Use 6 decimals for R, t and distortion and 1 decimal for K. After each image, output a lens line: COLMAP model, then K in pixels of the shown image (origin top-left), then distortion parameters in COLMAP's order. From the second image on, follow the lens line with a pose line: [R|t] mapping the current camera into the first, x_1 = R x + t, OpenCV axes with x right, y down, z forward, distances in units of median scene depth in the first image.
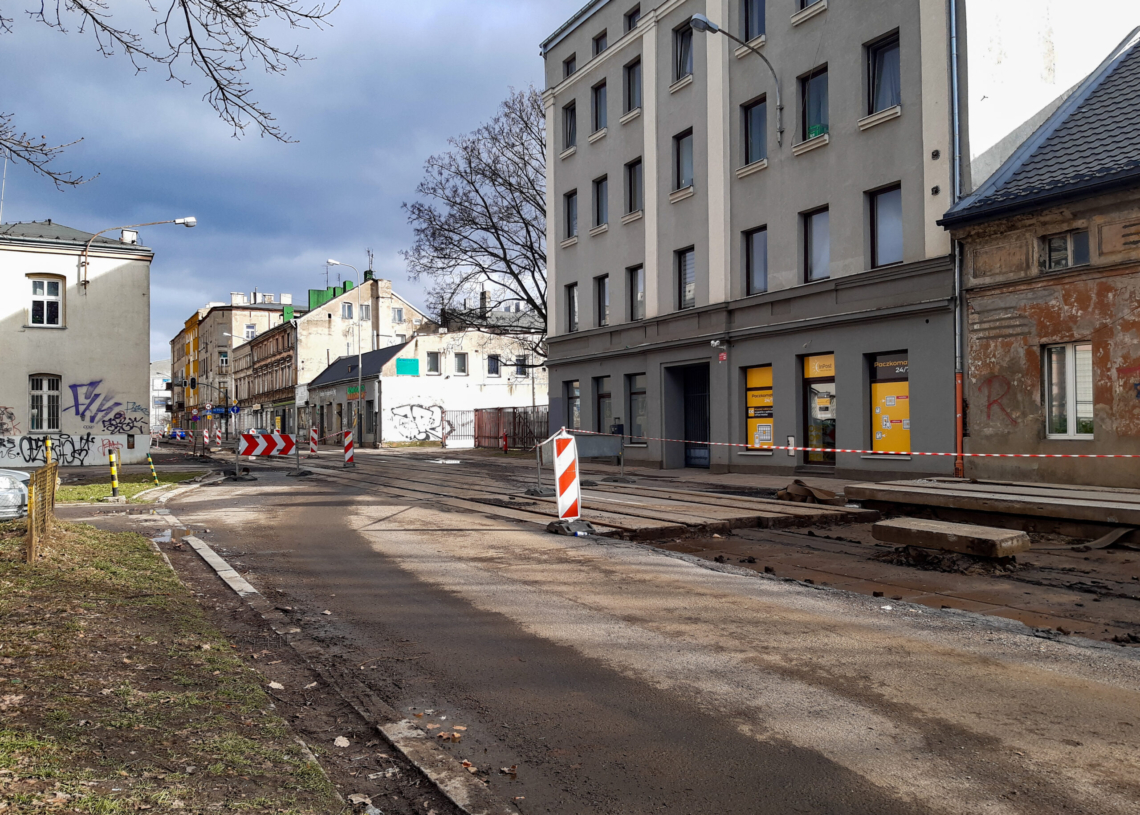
lens RADIAL K [[878.2, 0, 575.9], [0, 878.2, 410.0], [0, 0, 1]] dist [0.057683, -0.104801]
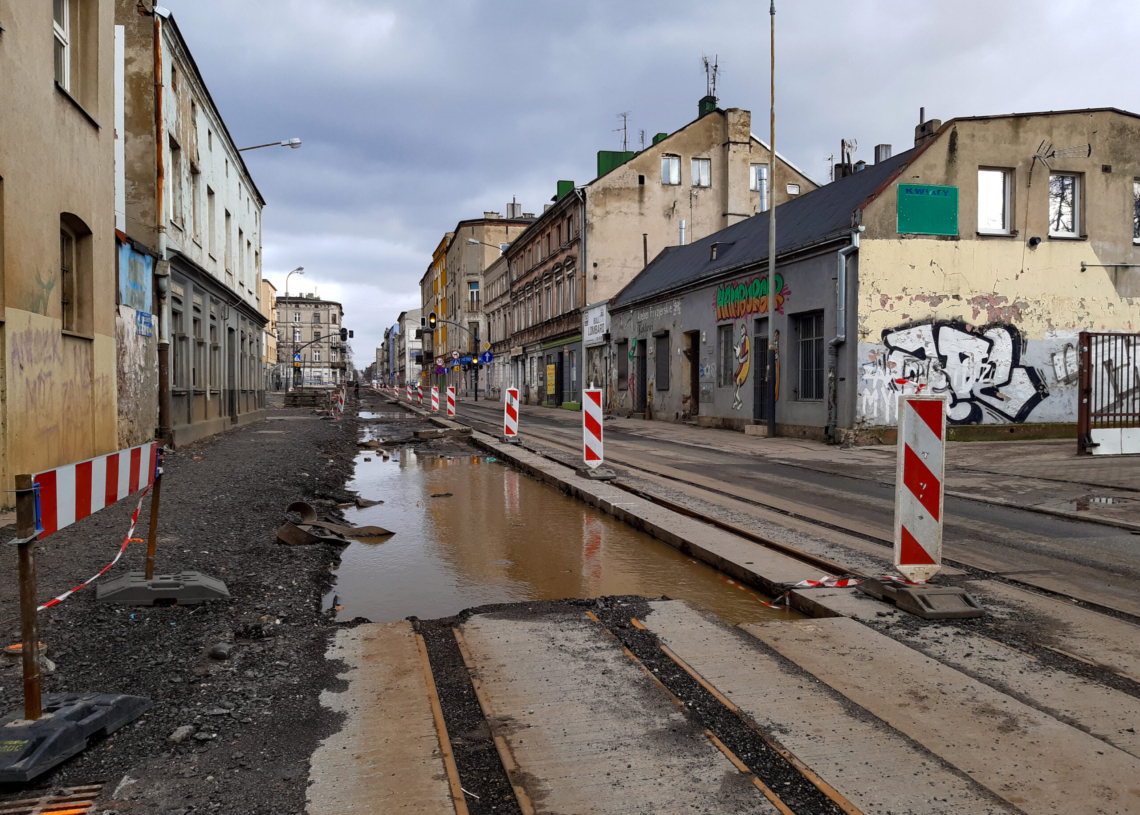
lens RADIAL K [[878.2, 0, 575.9], [0, 878.2, 410.0], [0, 0, 1]] dist [0.057683, -0.104801]
pose [[0.962088, 0.013816, -0.272389, -0.167262], [-0.000219, 0.998755, 0.049882, 0.008612], [0.272739, -0.047931, 0.960893, 0.455654]]
